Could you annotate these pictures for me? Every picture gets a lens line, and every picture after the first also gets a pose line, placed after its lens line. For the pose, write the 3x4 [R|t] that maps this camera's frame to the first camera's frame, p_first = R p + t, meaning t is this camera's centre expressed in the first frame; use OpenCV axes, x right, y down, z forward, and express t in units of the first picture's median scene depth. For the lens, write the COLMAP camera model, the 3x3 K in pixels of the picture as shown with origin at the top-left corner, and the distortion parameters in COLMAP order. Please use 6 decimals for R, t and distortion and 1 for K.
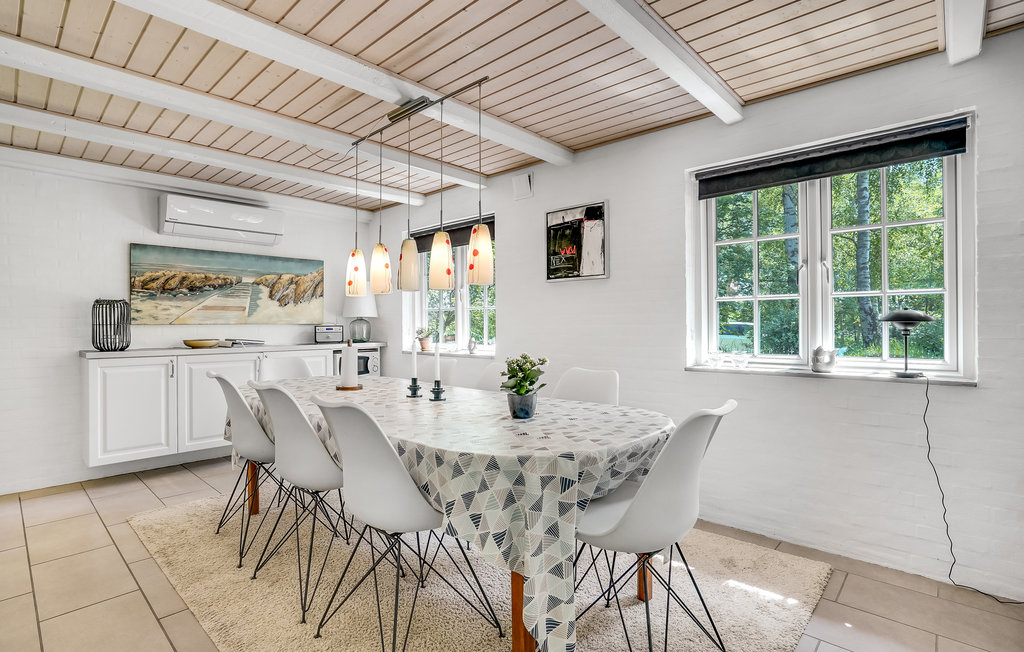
lens RADIAL K [[476.4, 0, 495.9], [0, 476.4, 323.0], [0, 0, 1]] dist [-0.044461, 0.022222]
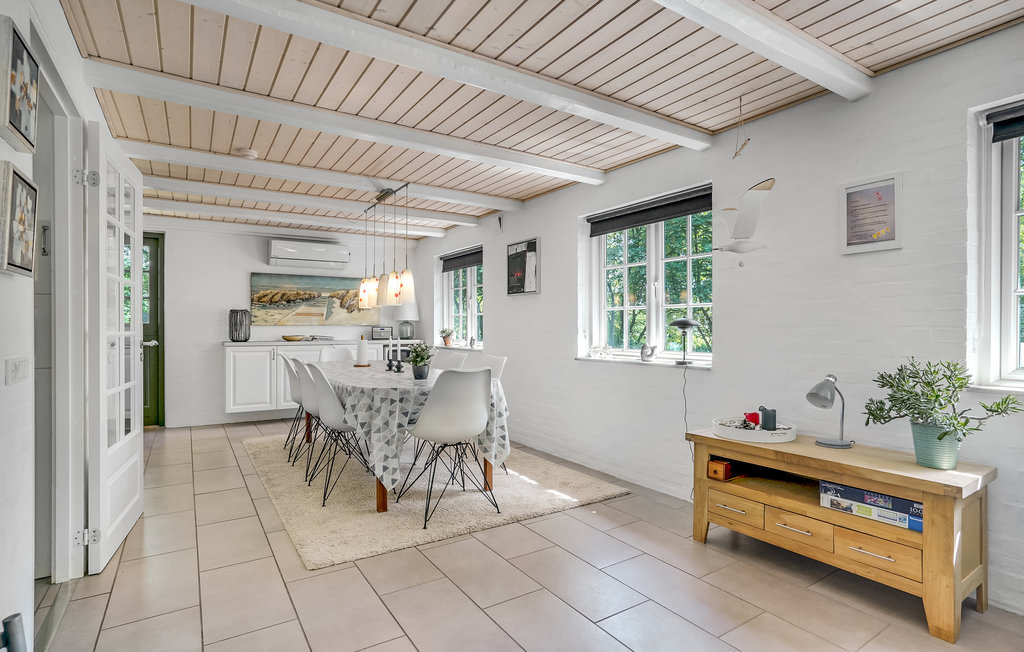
lens RADIAL K [[493.0, 0, 497.6], [0, 493.0, 326.2], [0, 0, 1]] dist [0.002333, 0.000222]
pose [[0.966773, 0.005107, -0.255586, 0.447691], [-0.004360, 0.999984, 0.003490, -0.003295], [0.255600, -0.002260, 0.966780, -0.390181]]
